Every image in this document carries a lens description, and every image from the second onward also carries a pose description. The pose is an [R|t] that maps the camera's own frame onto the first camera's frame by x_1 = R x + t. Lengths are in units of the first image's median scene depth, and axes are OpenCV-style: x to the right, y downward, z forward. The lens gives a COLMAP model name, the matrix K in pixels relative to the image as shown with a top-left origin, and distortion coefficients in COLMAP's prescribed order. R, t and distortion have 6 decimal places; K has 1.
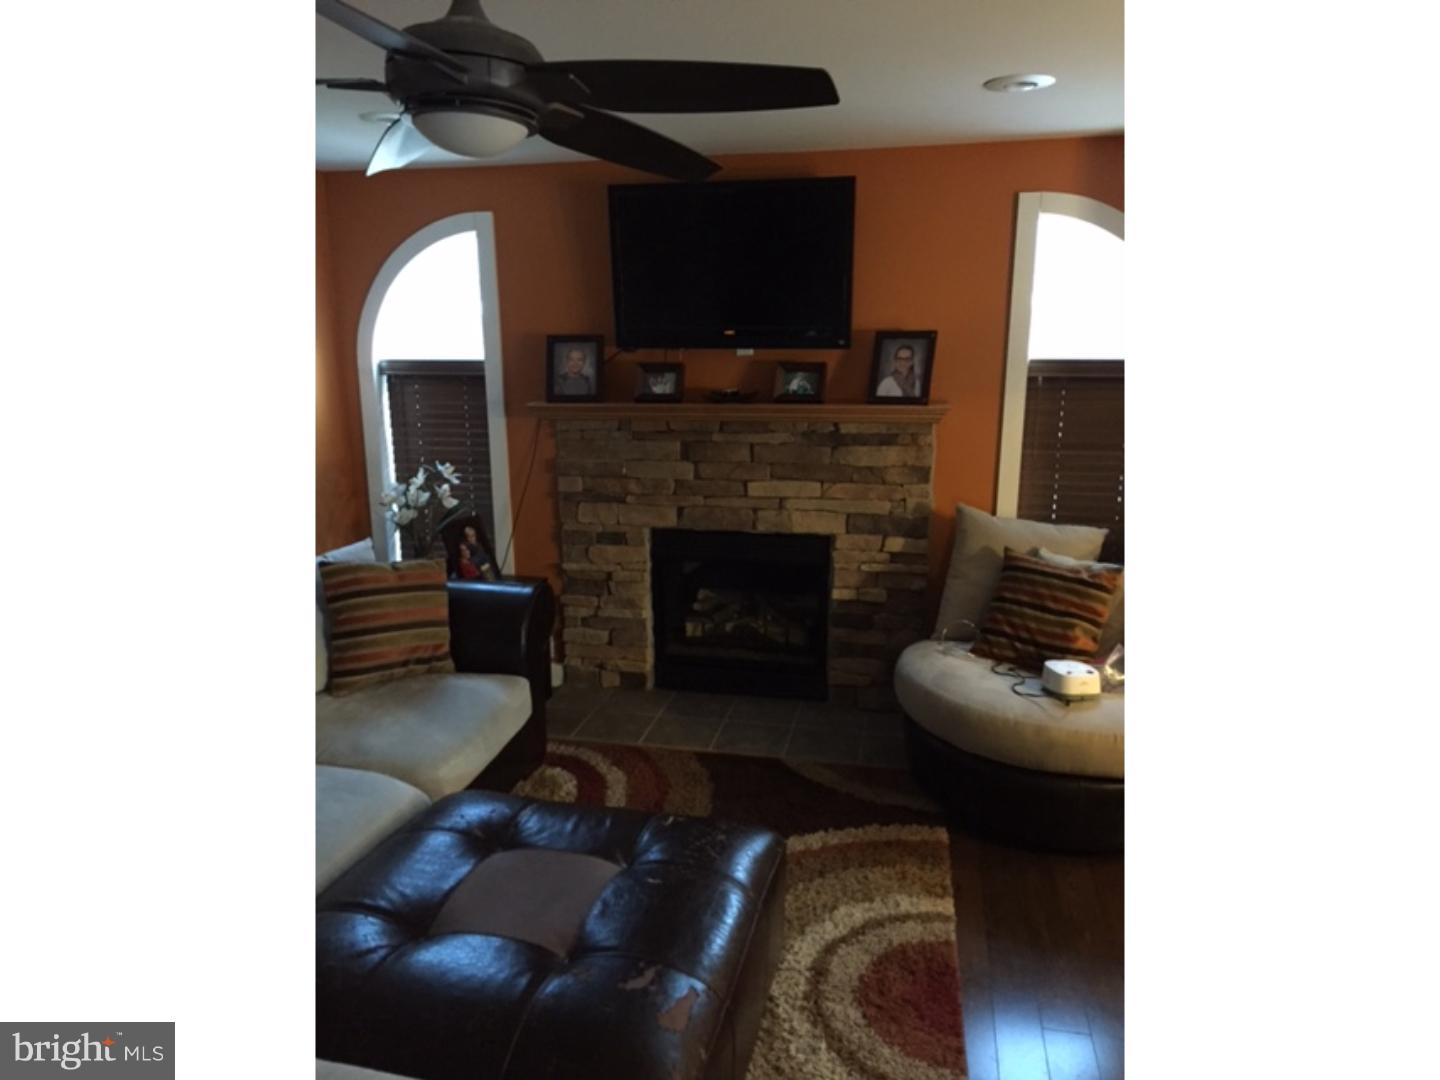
lens RADIAL K [[912.1, 0, 720.9], [0, 912.1, 536.3], [0, 0, 1]] dist [0.068863, -0.107441]
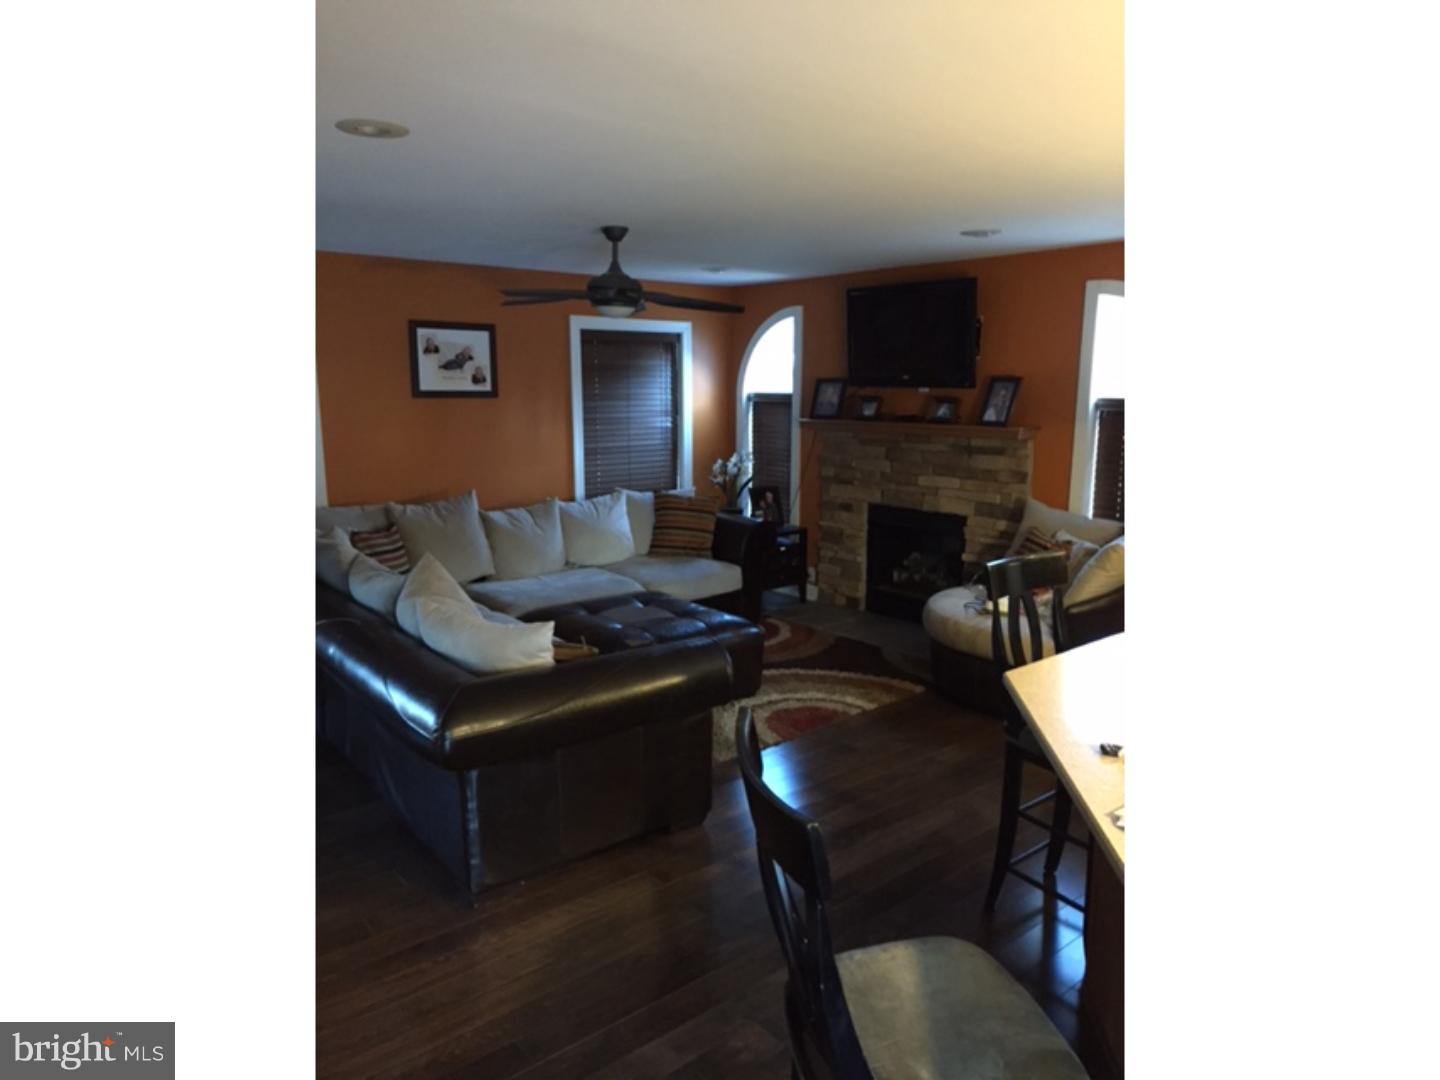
lens RADIAL K [[912.1, 0, 720.9], [0, 912.1, 536.3], [0, 0, 1]] dist [0.068863, -0.107441]
pose [[0.788932, 0.110152, -0.604527, 0.699976], [-0.133030, 0.991087, 0.006979, 0.072619], [0.599907, 0.074914, 0.796554, -0.389308]]
